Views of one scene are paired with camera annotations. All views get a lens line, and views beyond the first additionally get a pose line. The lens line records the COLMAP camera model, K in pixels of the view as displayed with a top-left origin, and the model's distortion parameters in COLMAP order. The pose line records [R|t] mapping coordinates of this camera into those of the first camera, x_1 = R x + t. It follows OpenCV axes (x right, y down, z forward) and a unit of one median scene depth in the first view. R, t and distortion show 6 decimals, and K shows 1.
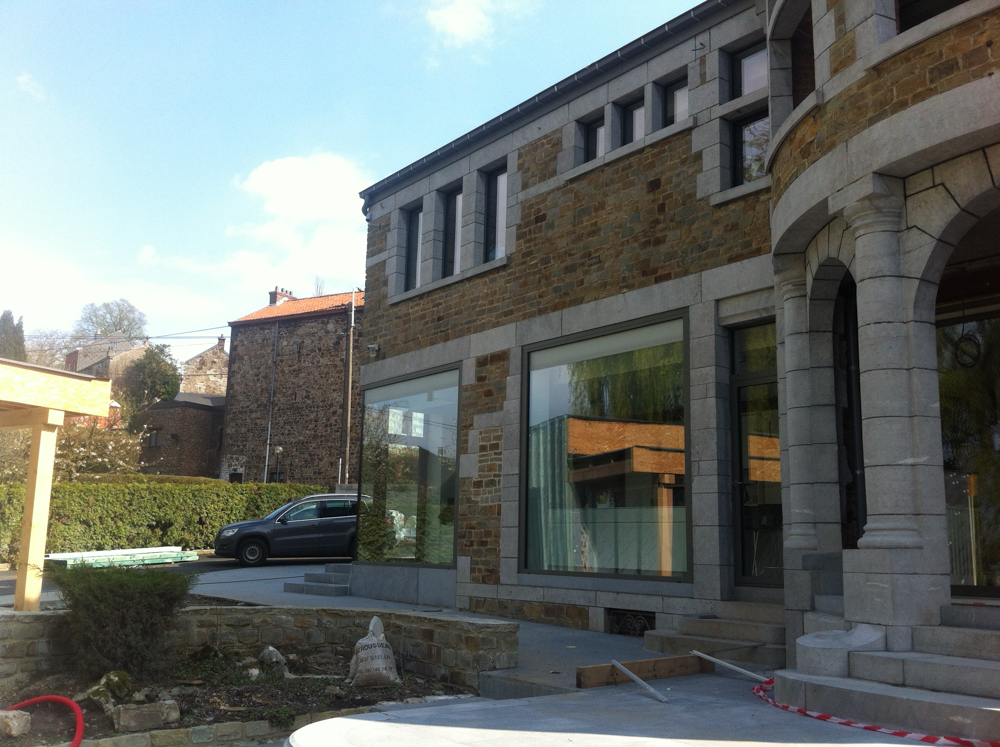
lens RADIAL K [[962.5, 0, 496.9], [0, 962.5, 371.0], [0, 0, 1]] dist [0.102216, -0.312158]
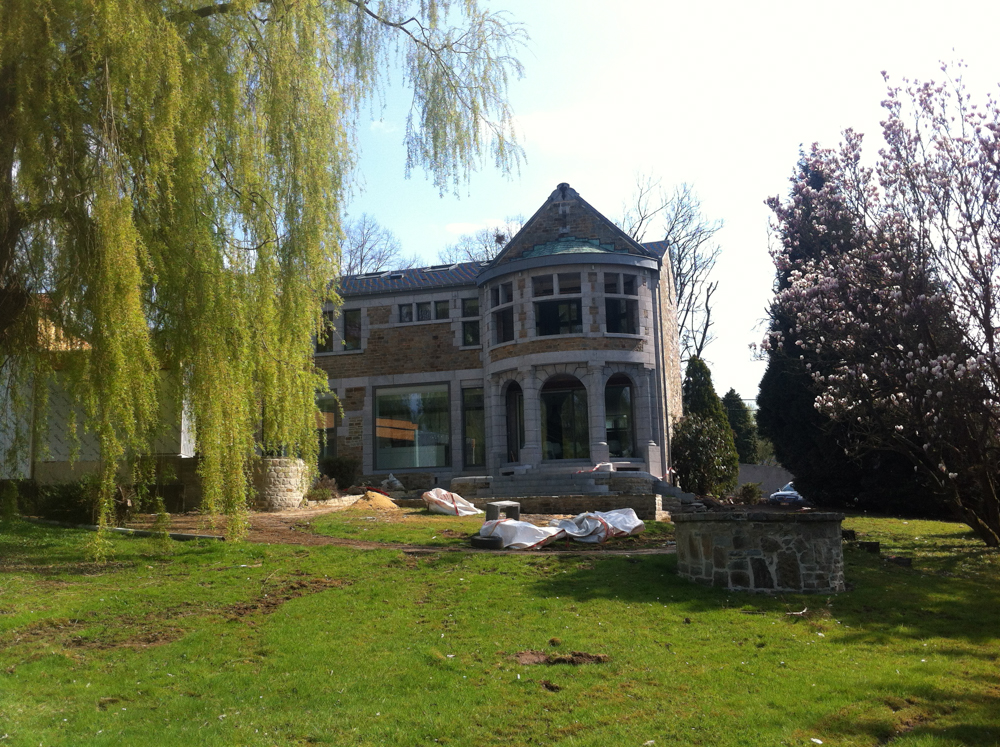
lens RADIAL K [[962.5, 0, 496.9], [0, 962.5, 371.0], [0, 0, 1]] dist [0.102216, -0.312158]
pose [[0.809051, 0.051401, 0.585486, -1.253599], [-0.064738, 0.997901, 0.001851, -0.094534], [-0.584162, -0.039401, 0.810680, -1.345228]]
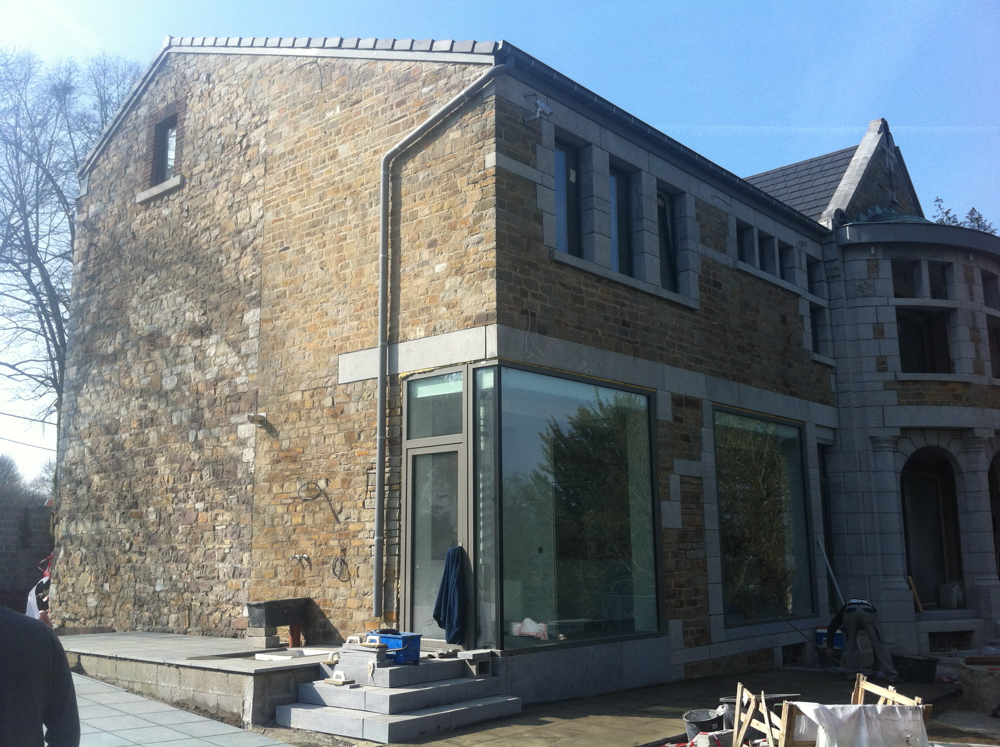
lens RADIAL K [[962.5, 0, 496.9], [0, 962.5, 371.0], [0, 0, 1]] dist [0.102216, -0.312158]
pose [[-0.188711, 0.158603, 0.969140, -0.924213], [-0.175658, 0.965504, -0.192213, 0.178757], [-0.966195, -0.206510, -0.154342, 1.390553]]
